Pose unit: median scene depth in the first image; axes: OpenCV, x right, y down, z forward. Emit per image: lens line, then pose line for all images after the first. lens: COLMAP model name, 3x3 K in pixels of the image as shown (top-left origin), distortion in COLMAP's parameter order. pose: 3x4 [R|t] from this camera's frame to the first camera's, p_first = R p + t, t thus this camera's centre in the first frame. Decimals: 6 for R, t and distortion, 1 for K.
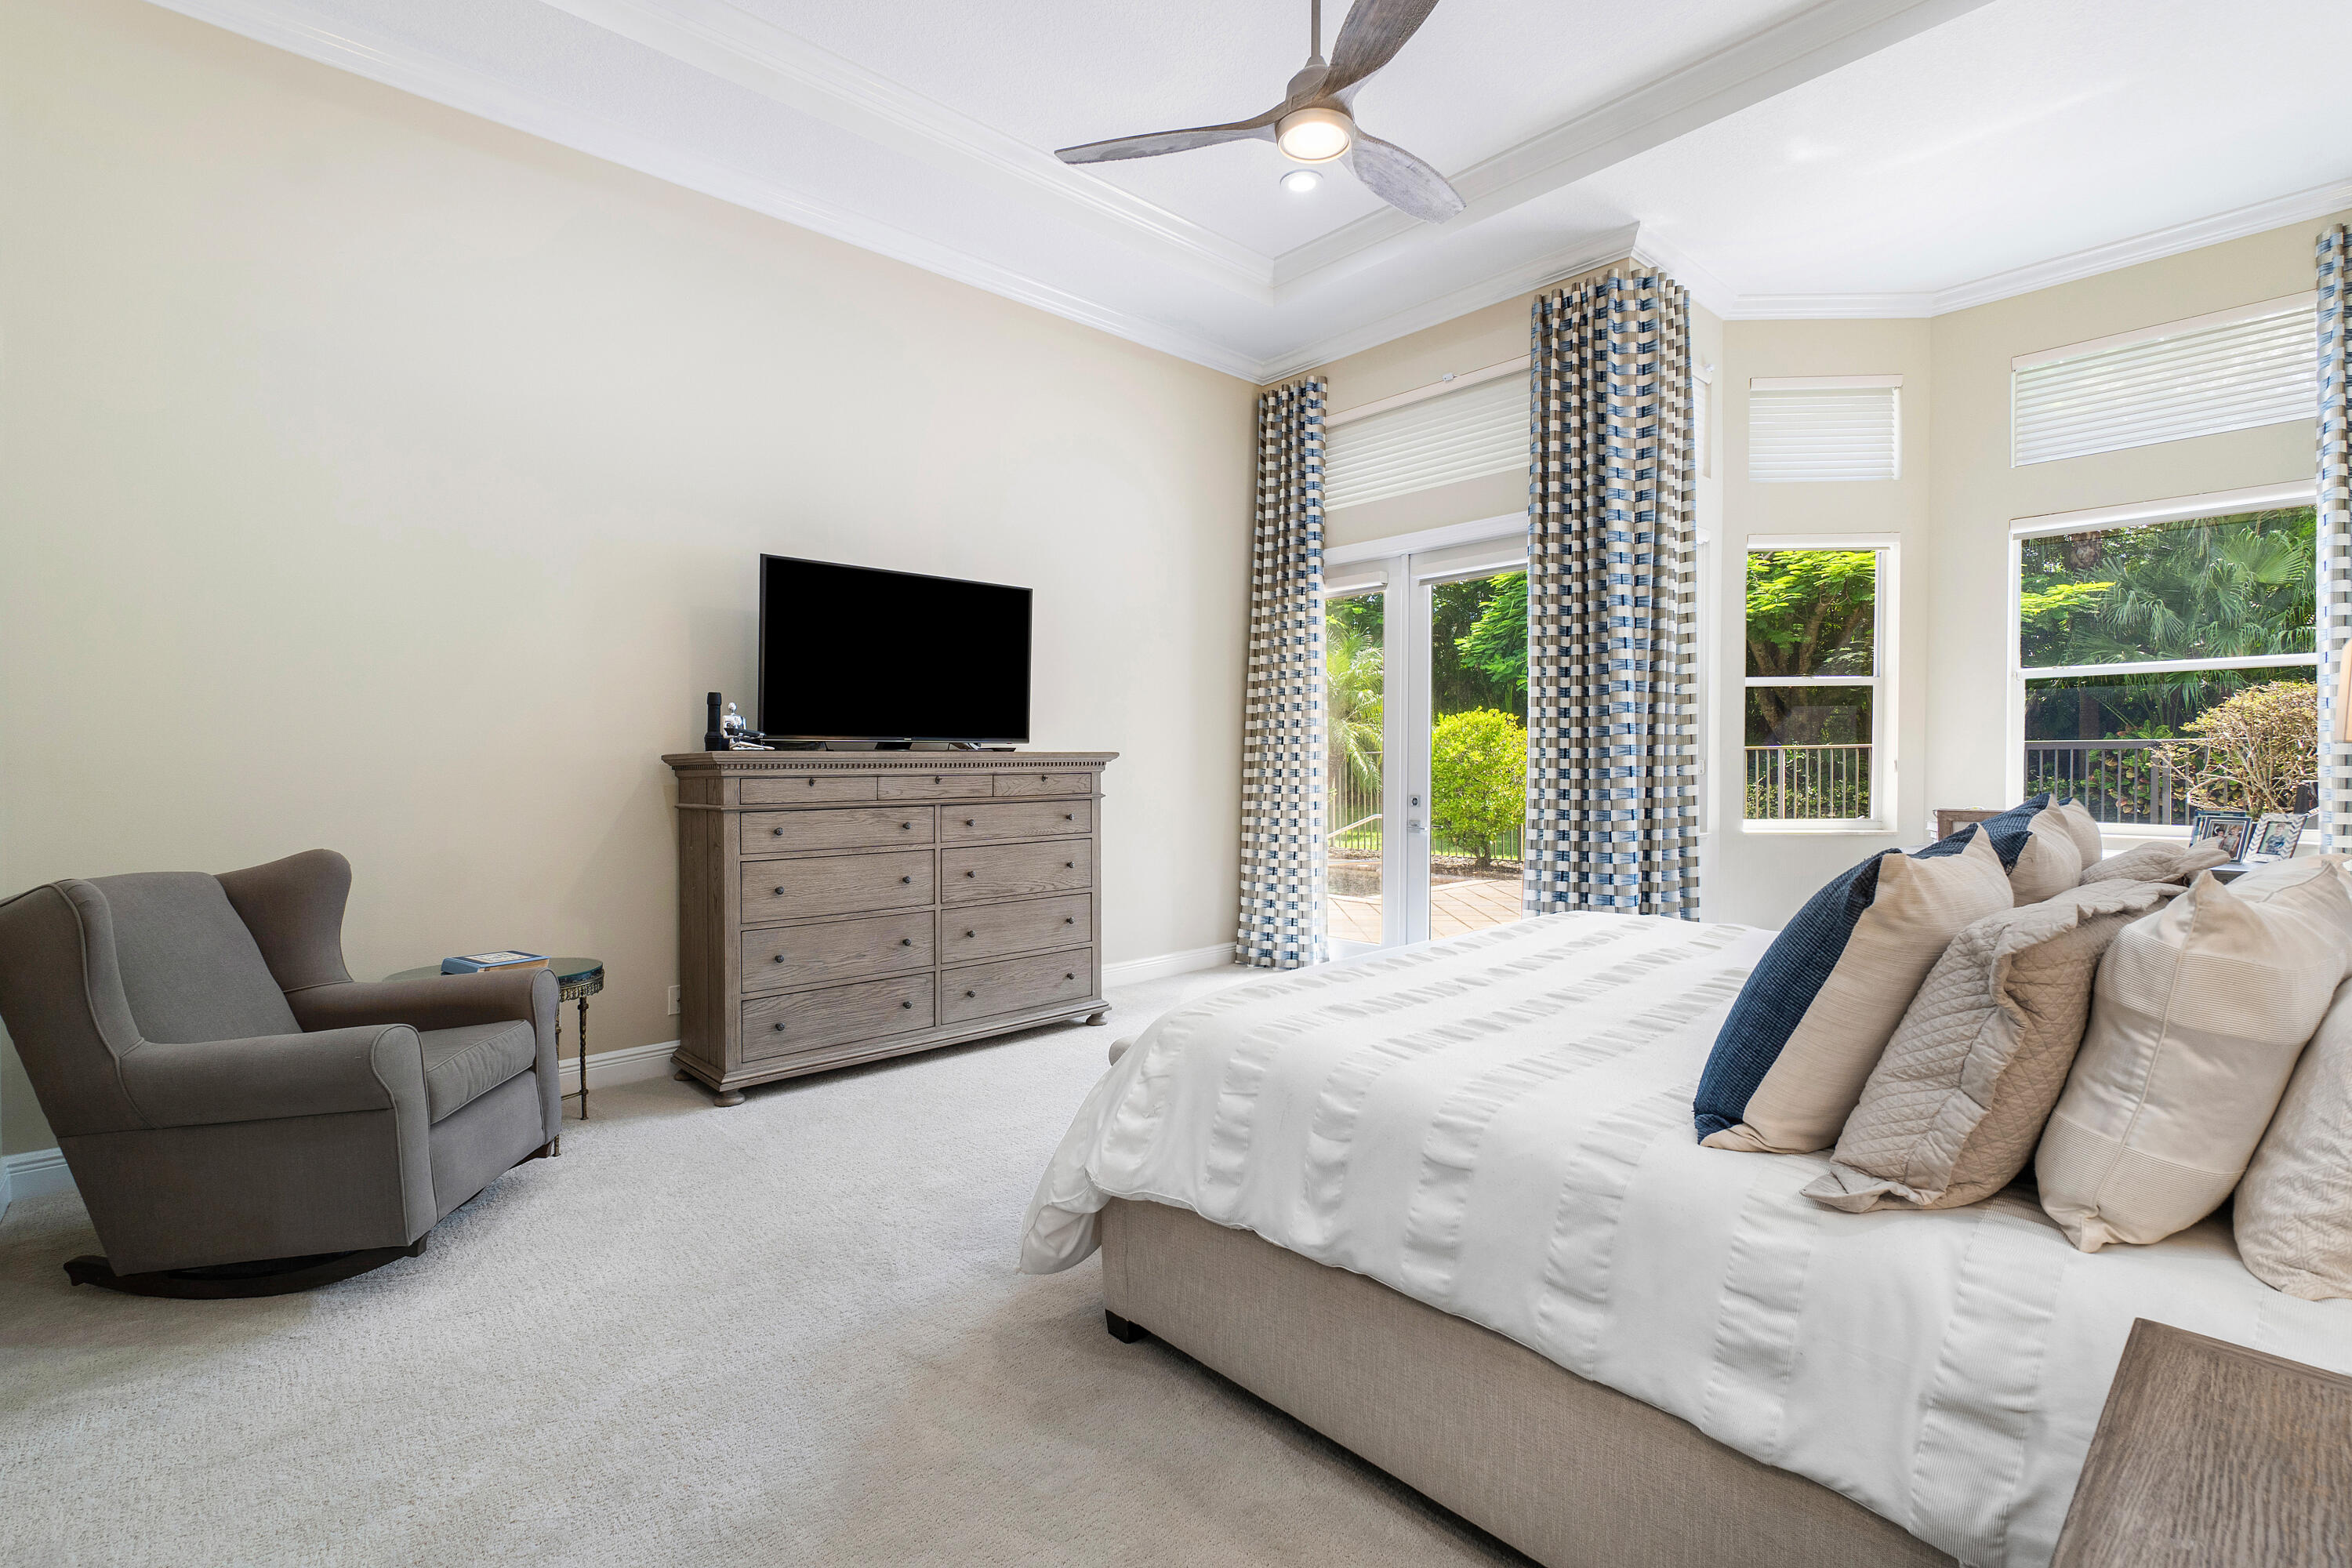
lens RADIAL K [[1053.1, 0, 1164.2], [0, 1053.1, 773.4], [0, 0, 1]] dist [-0.004251, 0.000983]
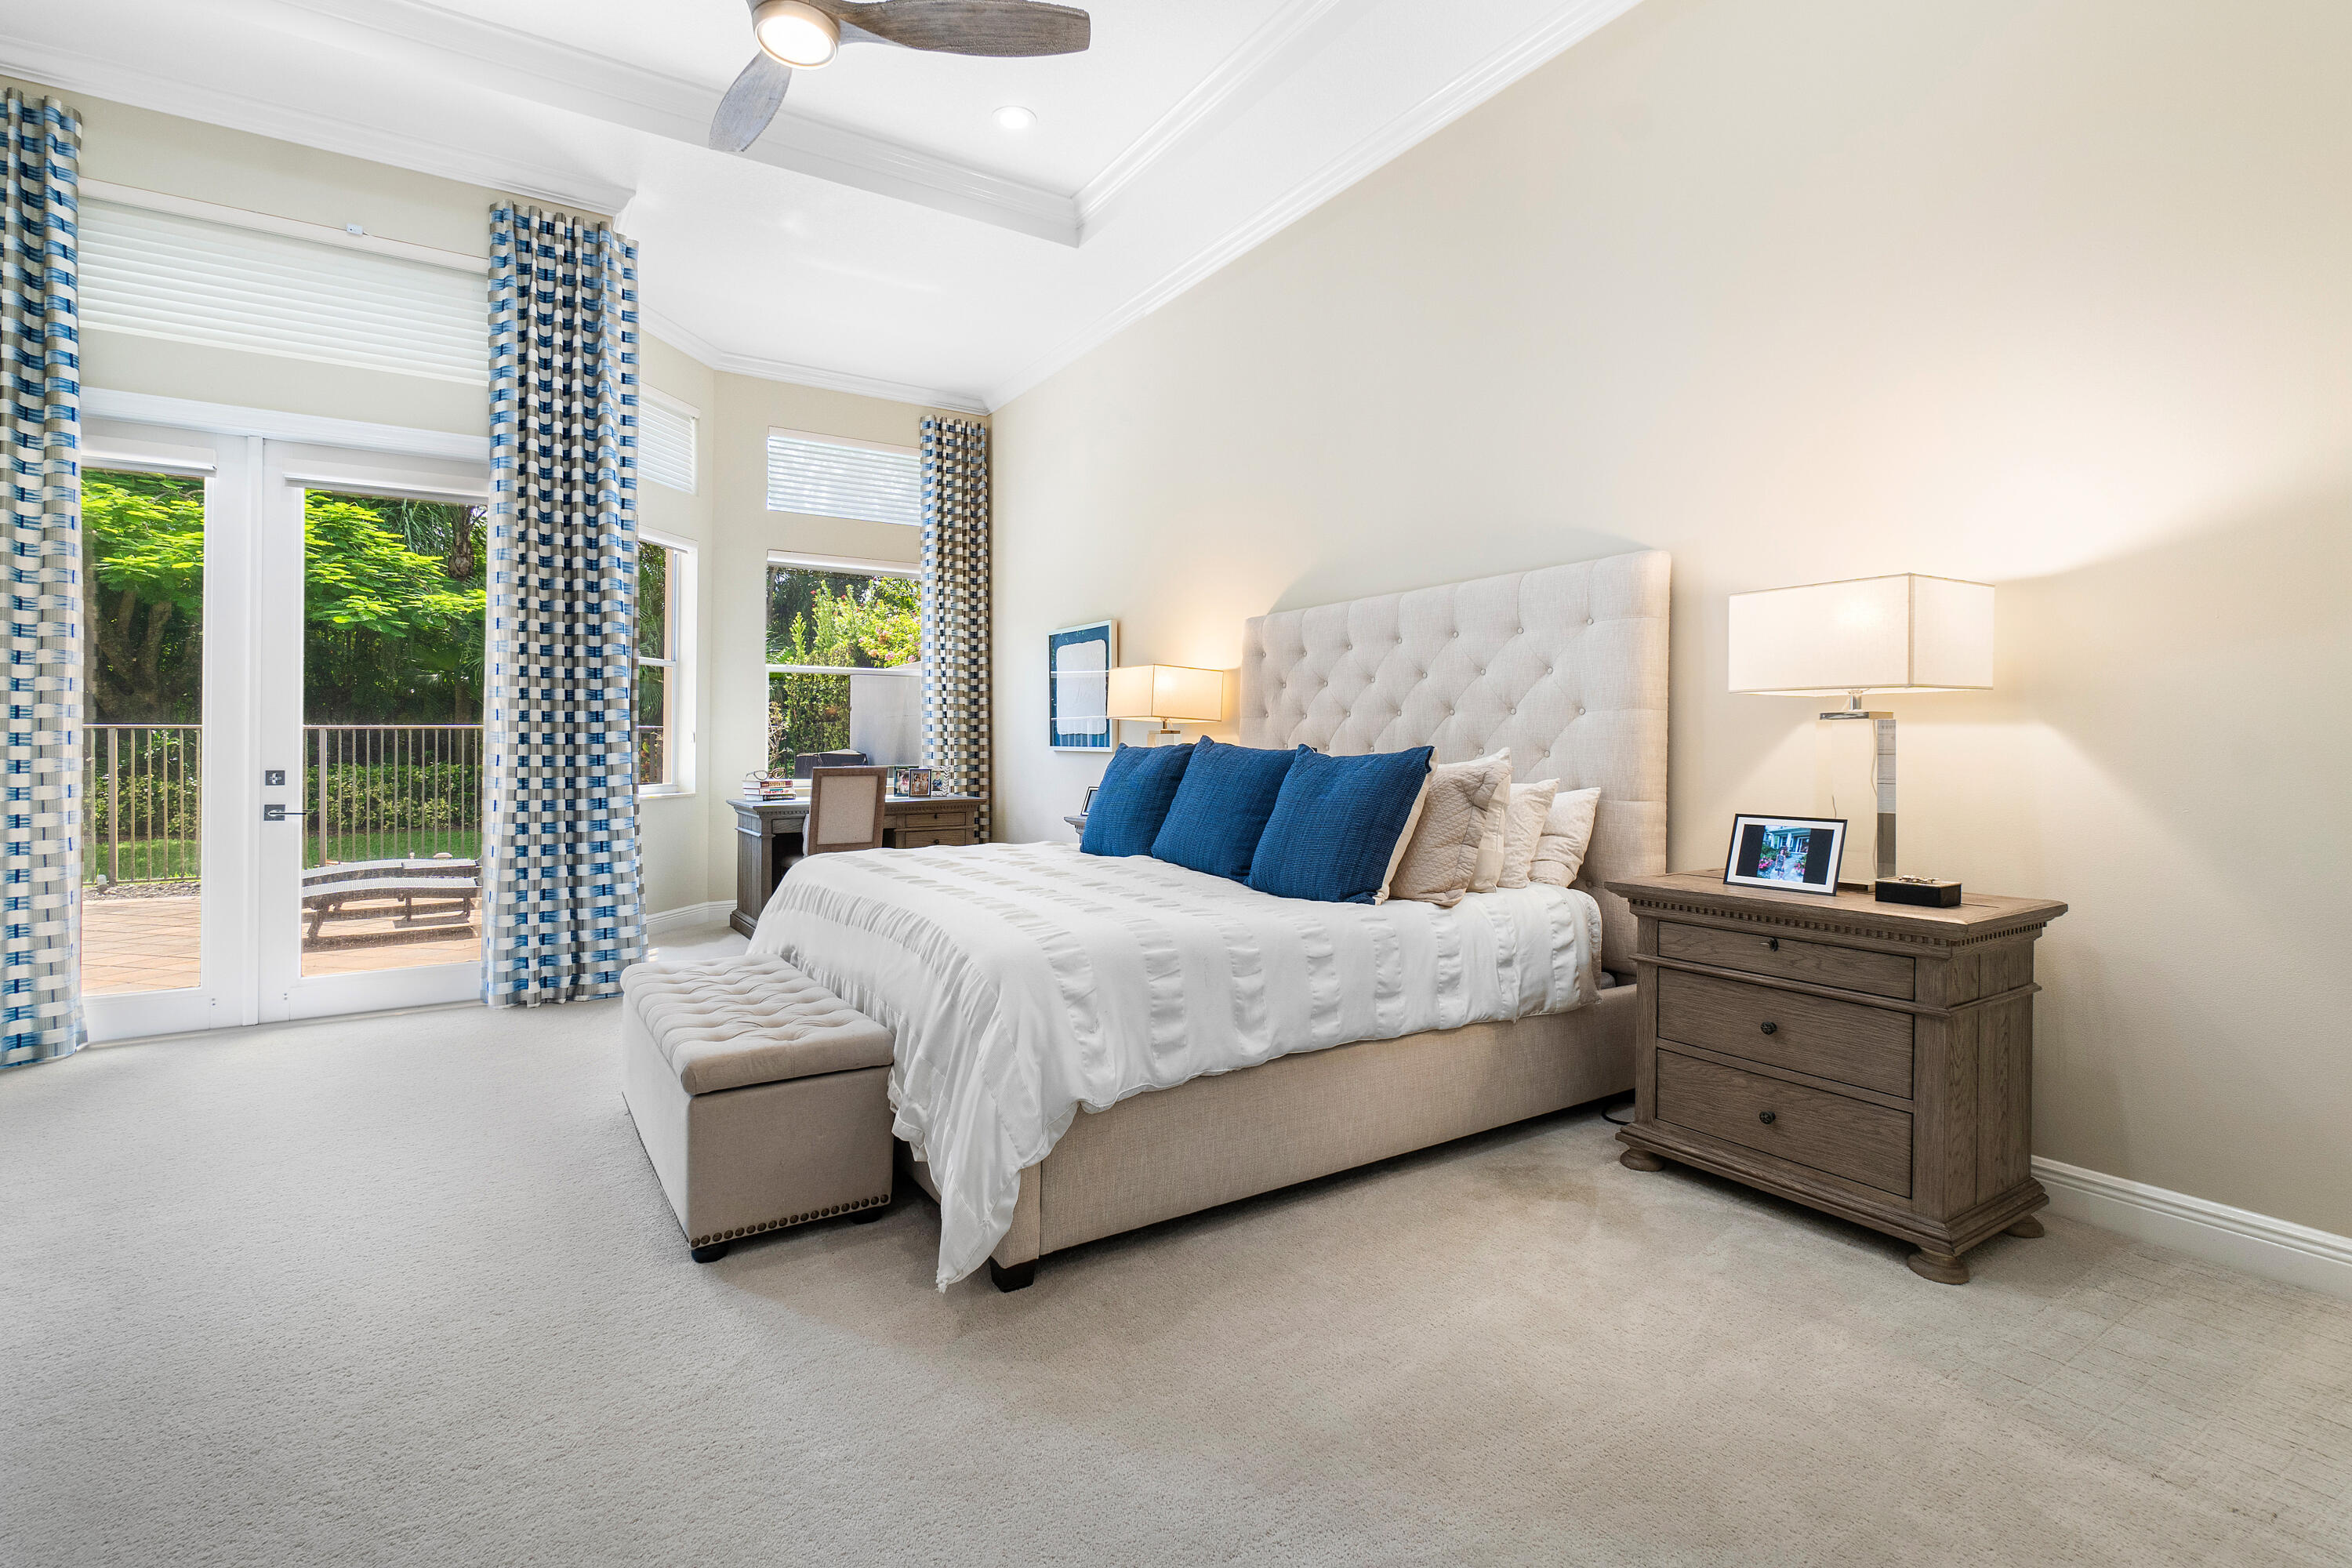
lens RADIAL K [[1053.1, 0, 1158.6], [0, 1053.1, 764.7], [0, 0, 1]] dist [-0.004251, 0.000983]
pose [[0.188608, -0.012372, 0.981975, -0.417895], [0.014744, 0.999844, 0.009765, 0.021679], [-0.981942, 0.012637, 0.188760, 0.299630]]
